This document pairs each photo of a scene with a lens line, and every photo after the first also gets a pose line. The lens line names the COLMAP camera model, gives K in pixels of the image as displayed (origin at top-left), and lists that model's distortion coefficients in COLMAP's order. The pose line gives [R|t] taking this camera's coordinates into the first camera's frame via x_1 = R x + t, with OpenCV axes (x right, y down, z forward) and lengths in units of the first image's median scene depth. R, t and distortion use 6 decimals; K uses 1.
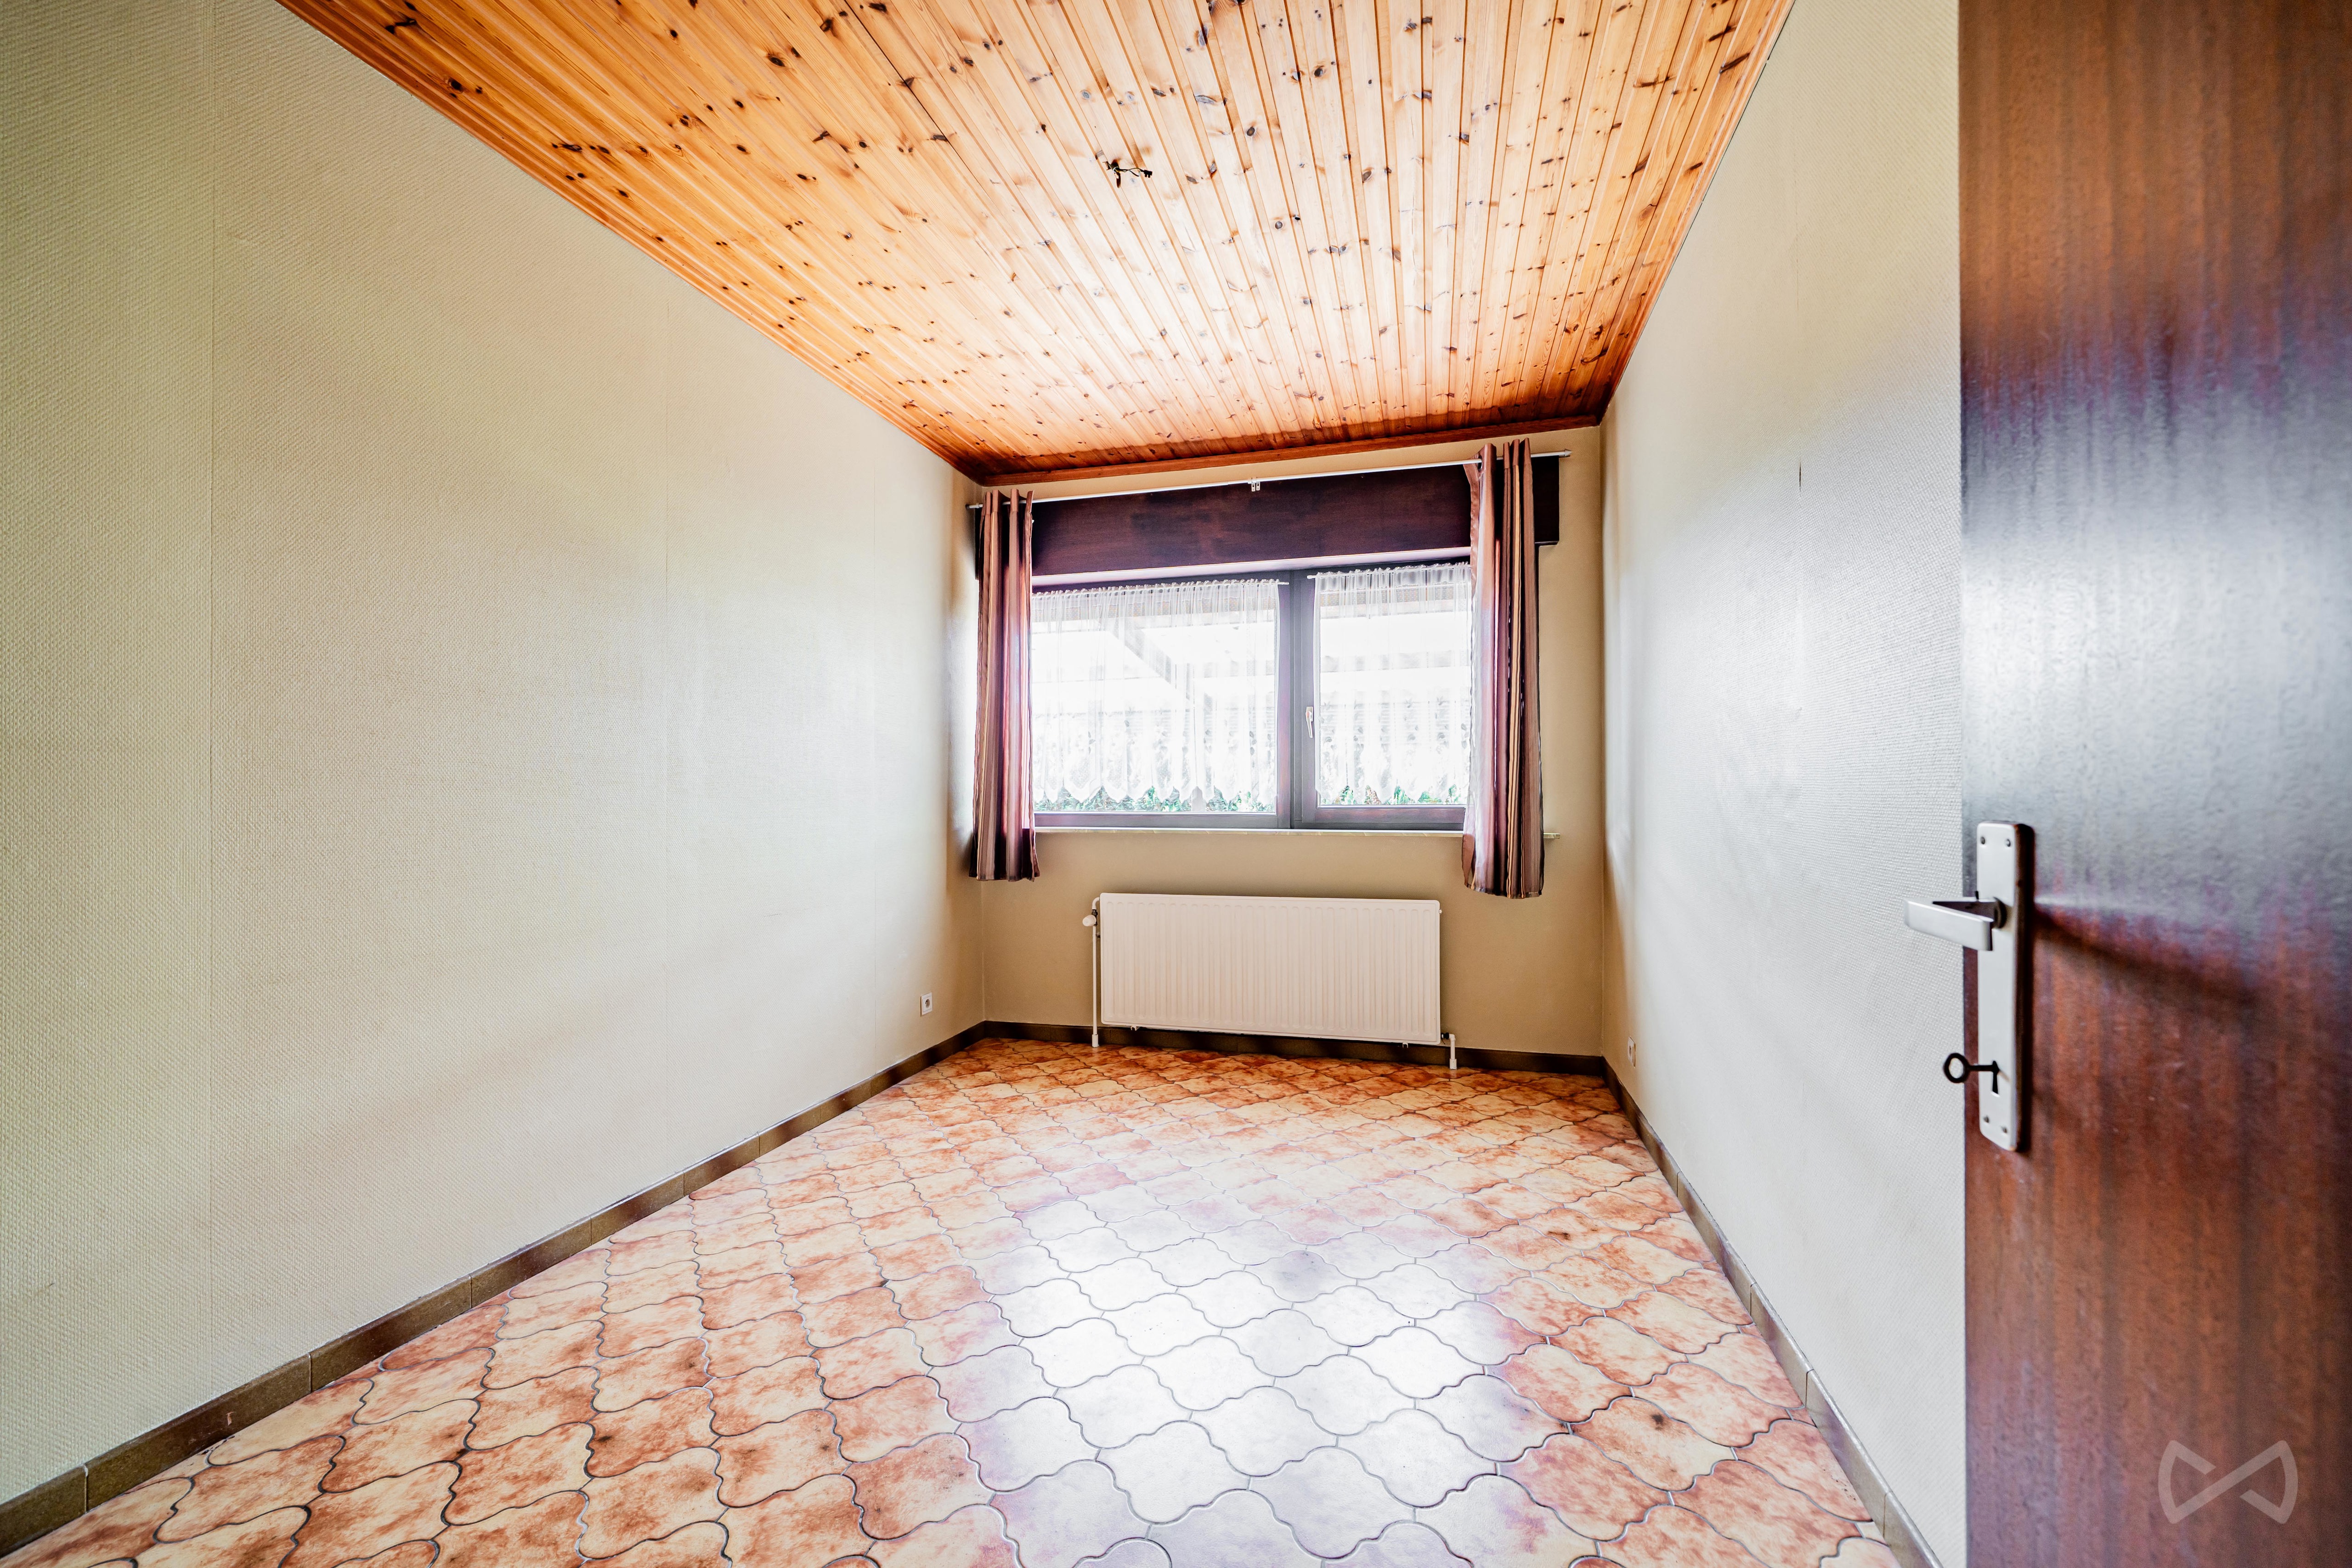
lens RADIAL K [[892.0, 0, 1177.5], [0, 892.0, 790.4], [0, 0, 1]] dist [-0.003028, -0.000360]
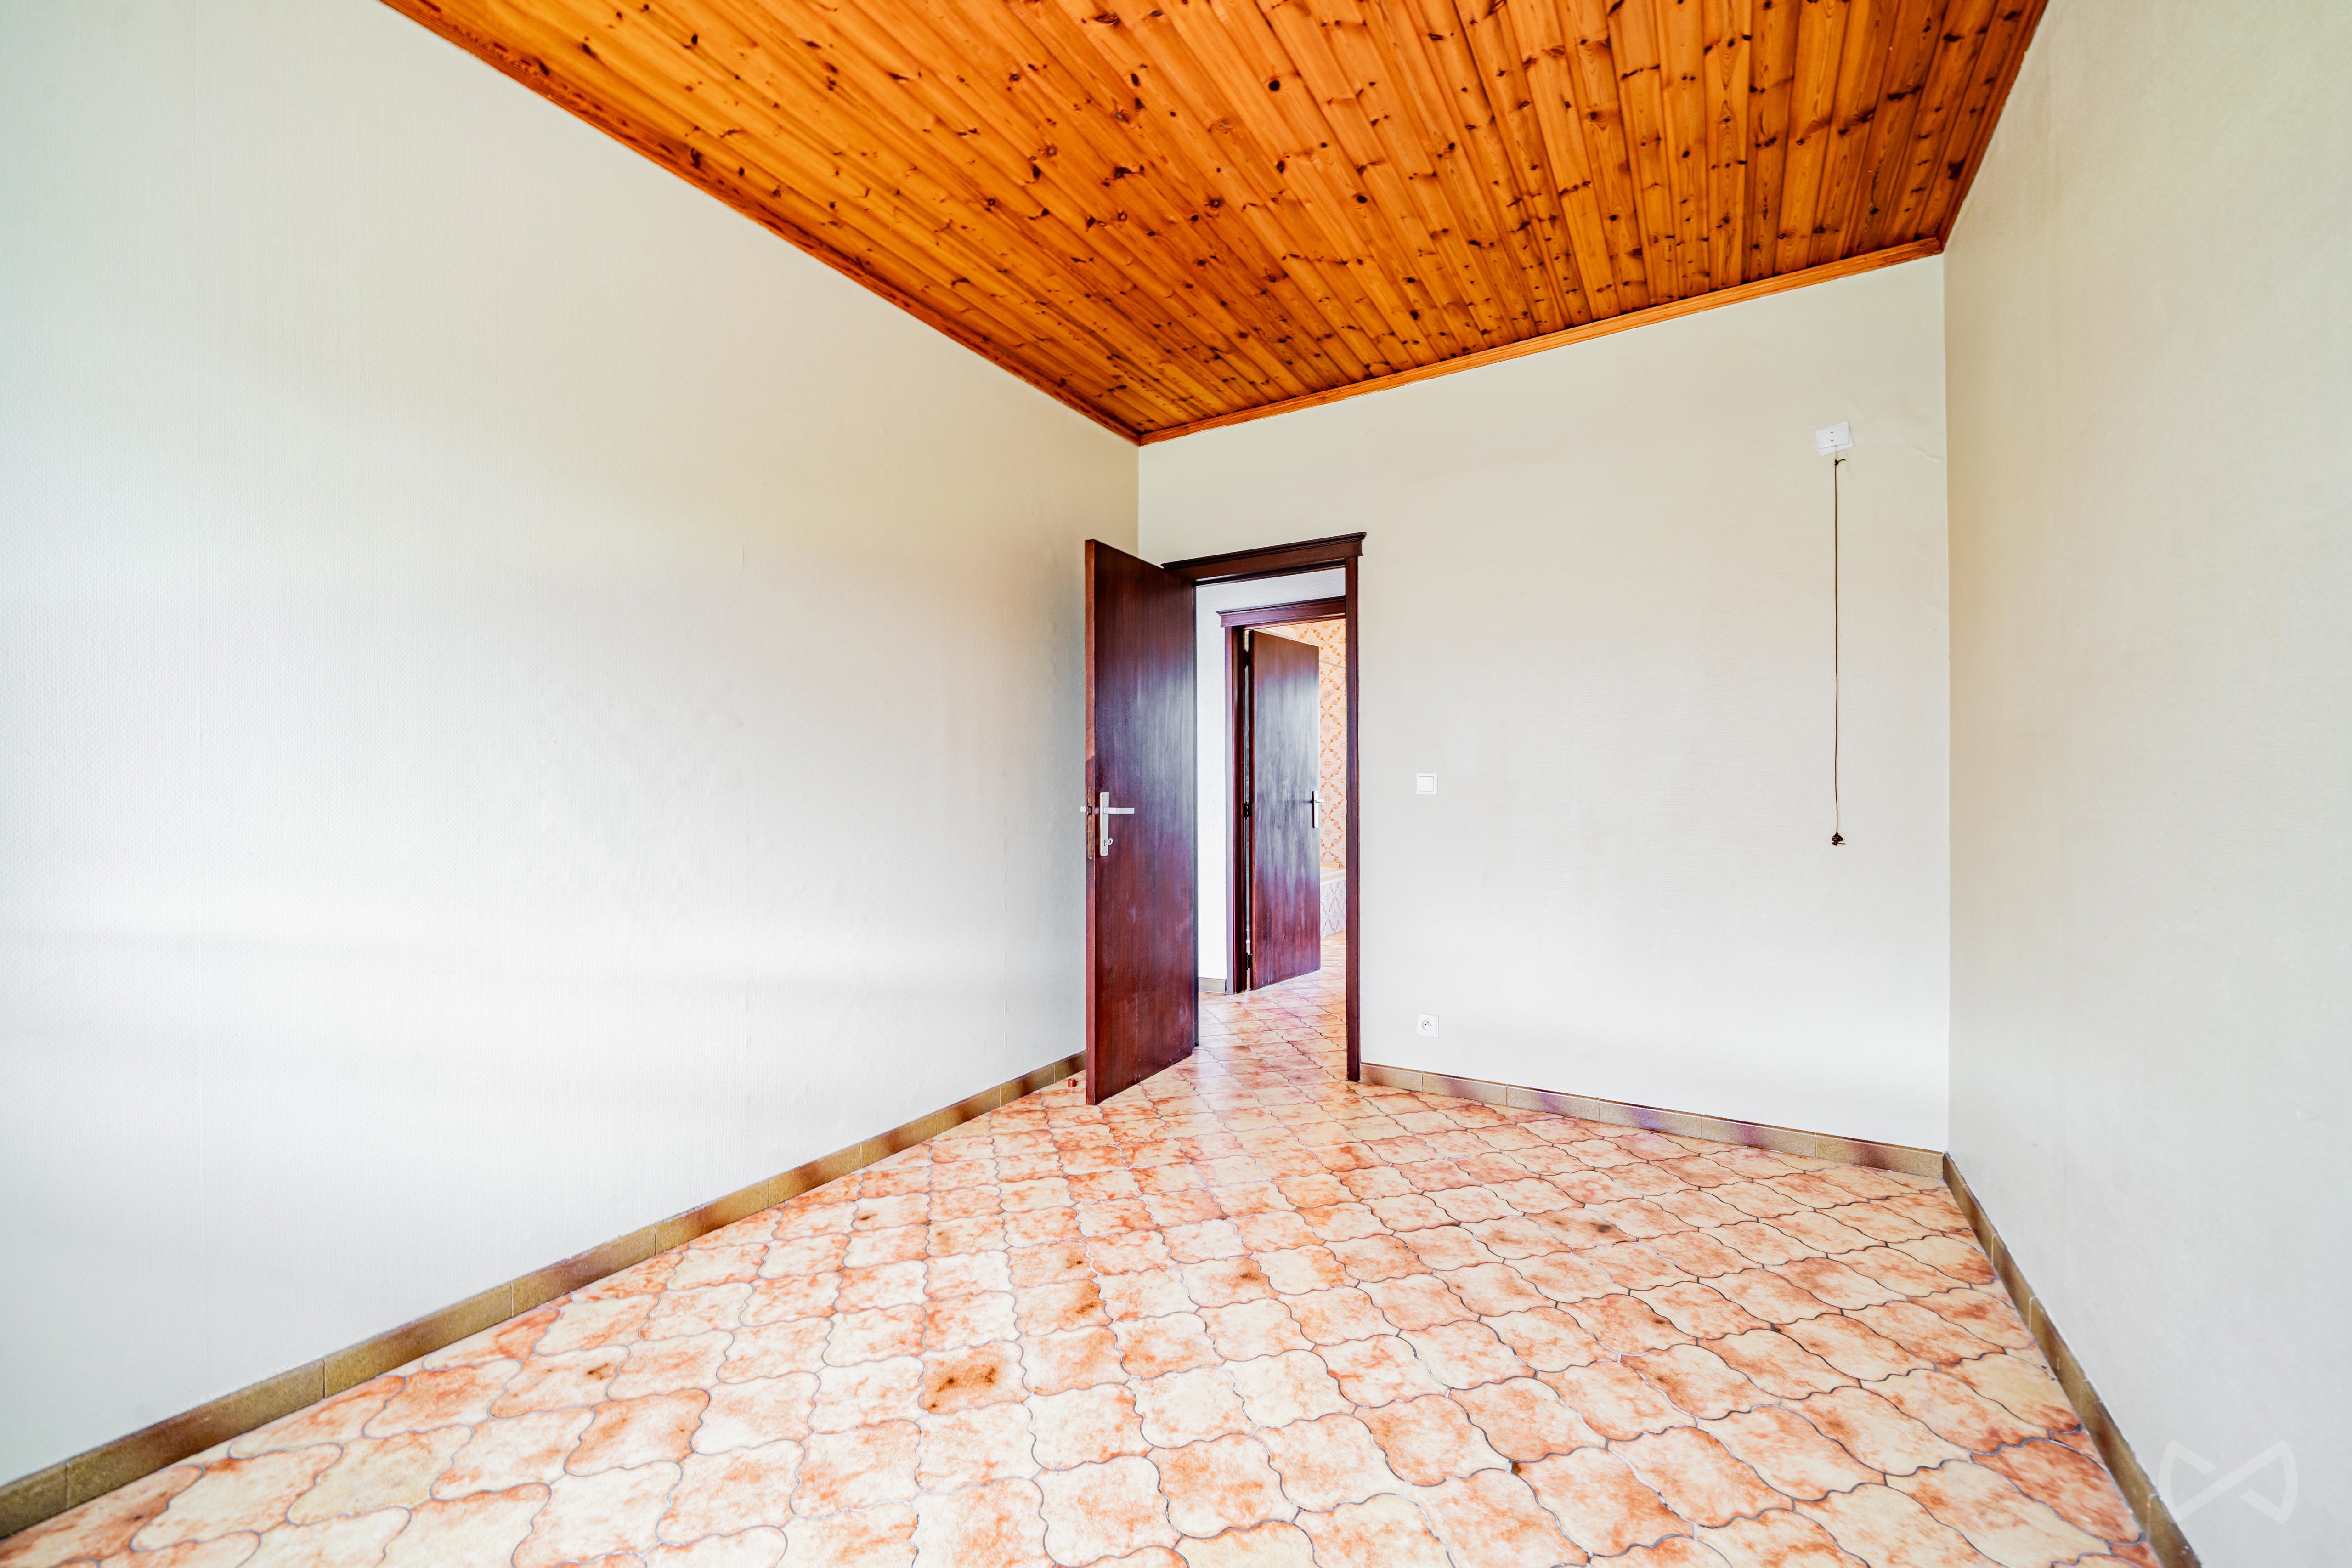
lens RADIAL K [[892.0, 0, 1177.3], [0, 892.0, 789.9], [0, 0, 1]] dist [-0.003028, -0.000360]
pose [[-0.962086, 0.007120, 0.272654, -0.302825], [0.004624, 0.999941, -0.009794, 0.025431], [-0.272708, -0.008162, -0.962062, 1.981984]]
